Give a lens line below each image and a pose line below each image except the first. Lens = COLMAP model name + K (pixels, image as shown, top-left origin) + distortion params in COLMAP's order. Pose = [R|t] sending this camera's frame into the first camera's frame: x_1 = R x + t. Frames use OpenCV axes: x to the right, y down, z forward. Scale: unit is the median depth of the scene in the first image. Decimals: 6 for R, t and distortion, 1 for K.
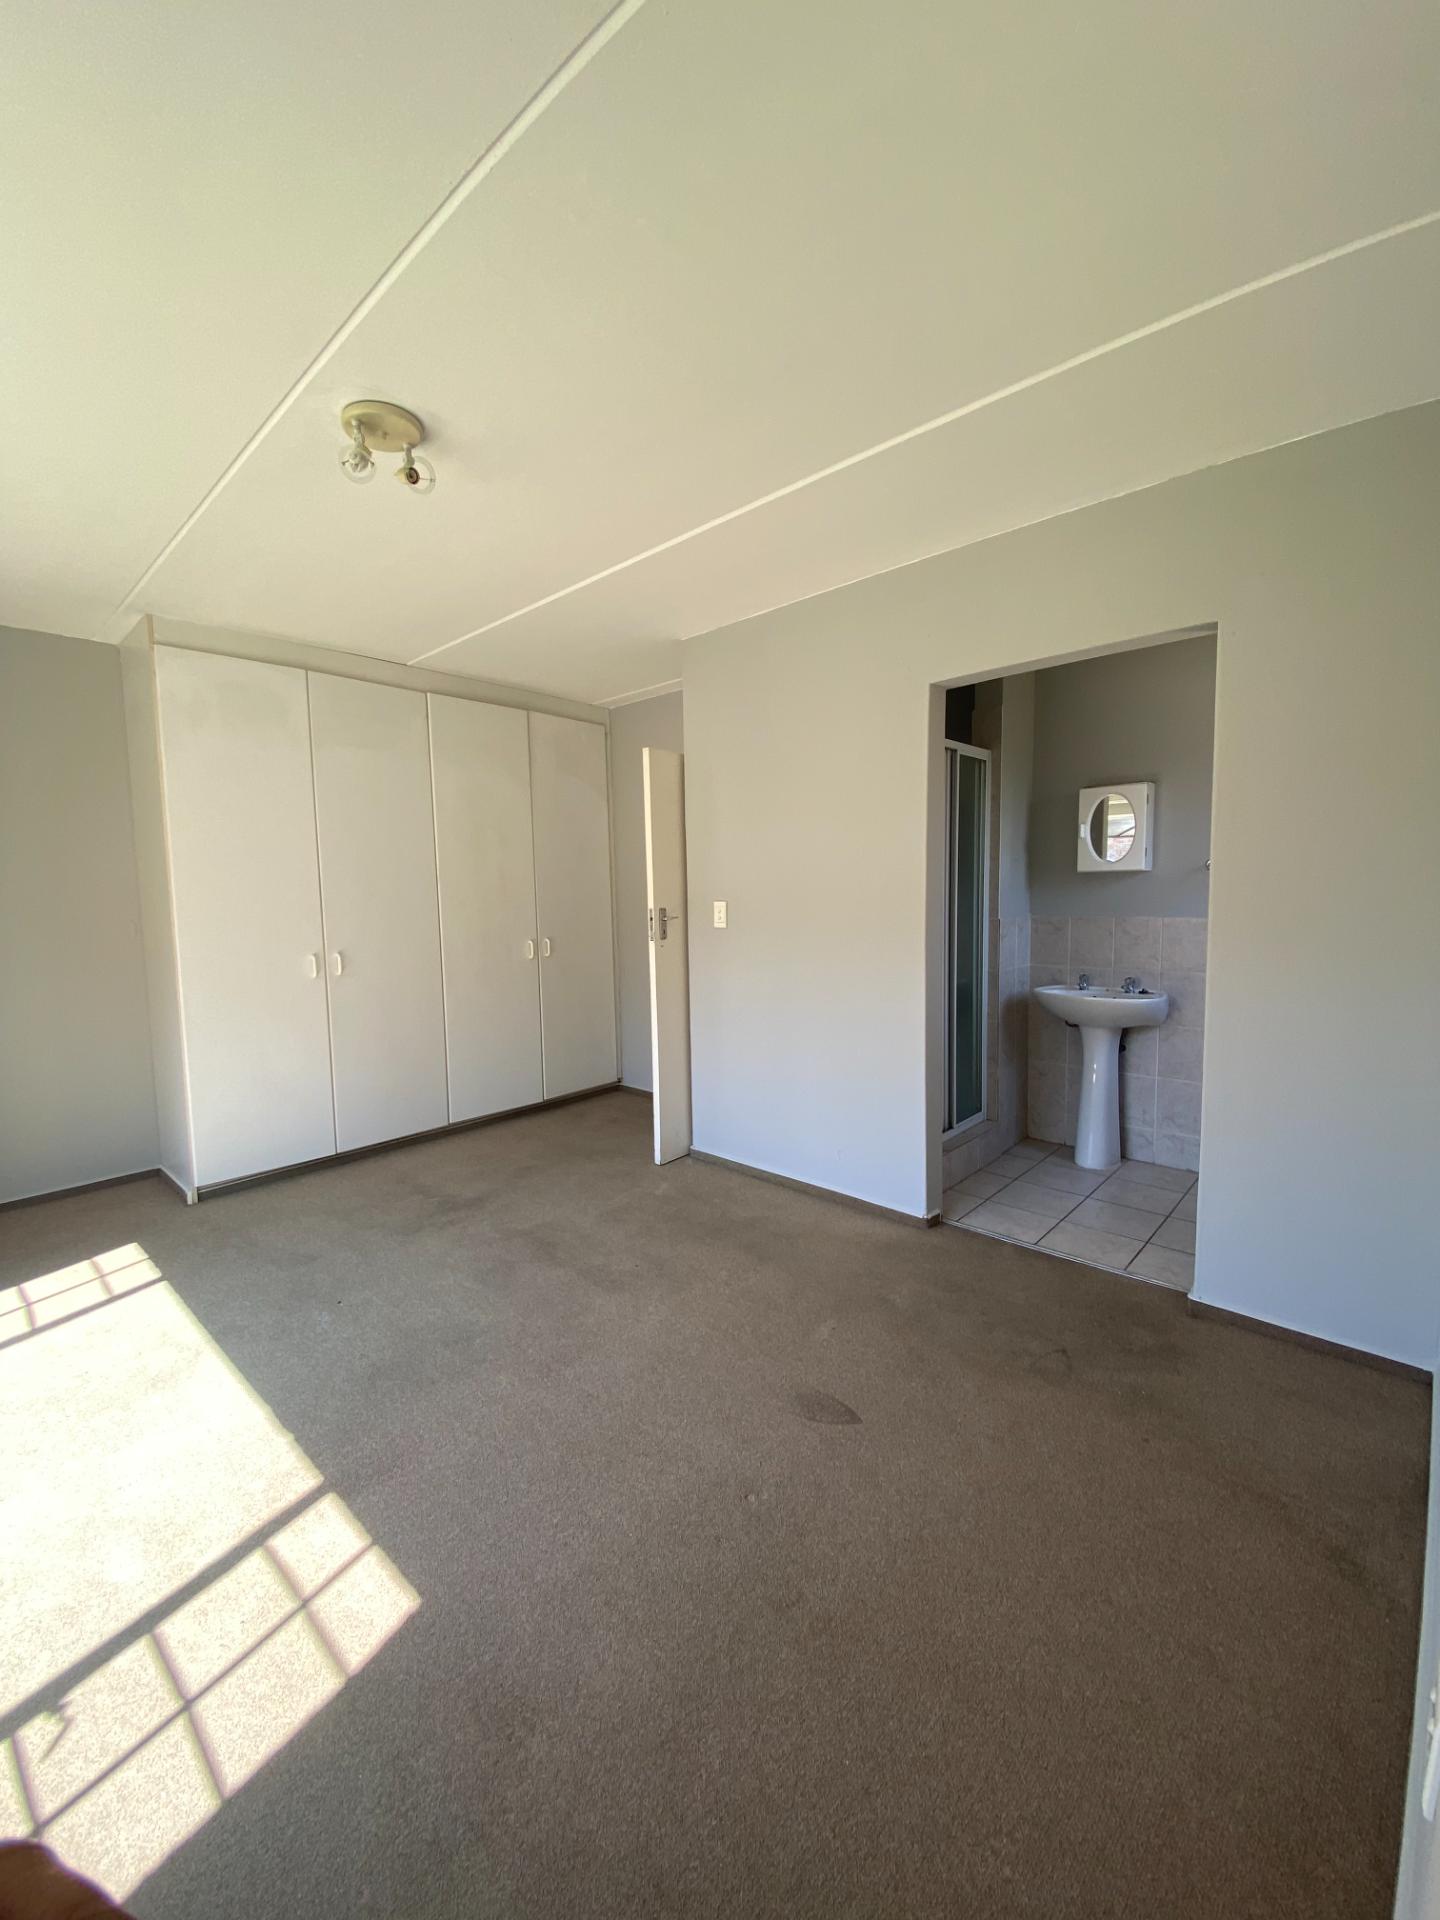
lens RADIAL K [[773.0, 0, 708.4], [0, 773.0, 956.9], [0, 0, 1]] dist [-0.000651, -0.004487]
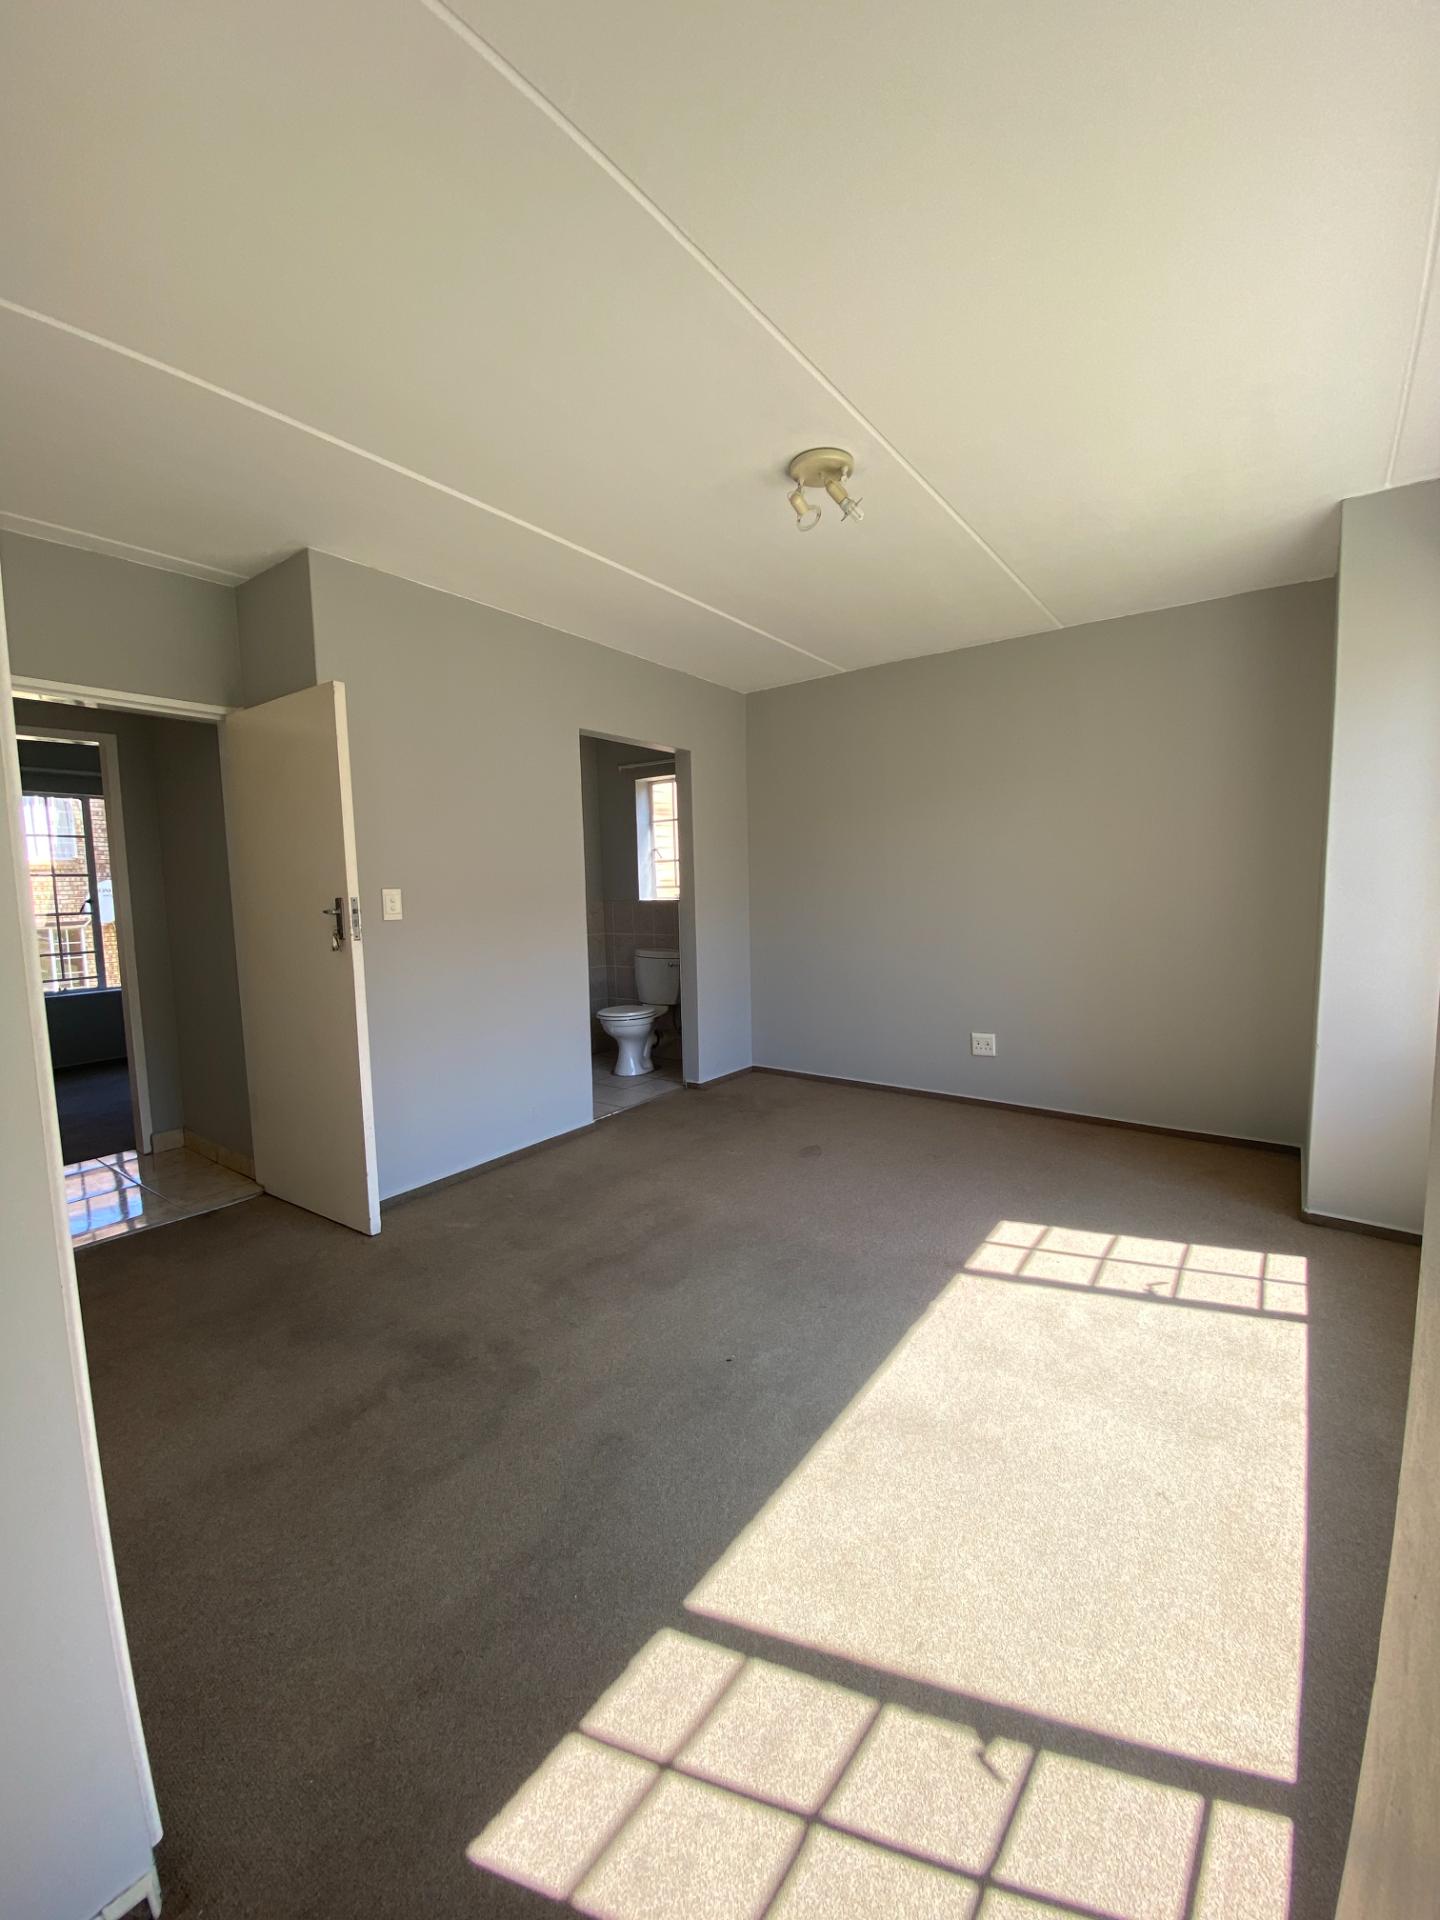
lens RADIAL K [[773.0, 0, 740.3], [0, 773.0, 963.9], [0, 0, 1]] dist [-0.000651, -0.004487]
pose [[-0.119535, -0.078310, 0.989737, -0.975691], [0.133211, 0.986605, 0.094151, -0.021797], [-0.983853, 0.143099, -0.107502, 0.801849]]
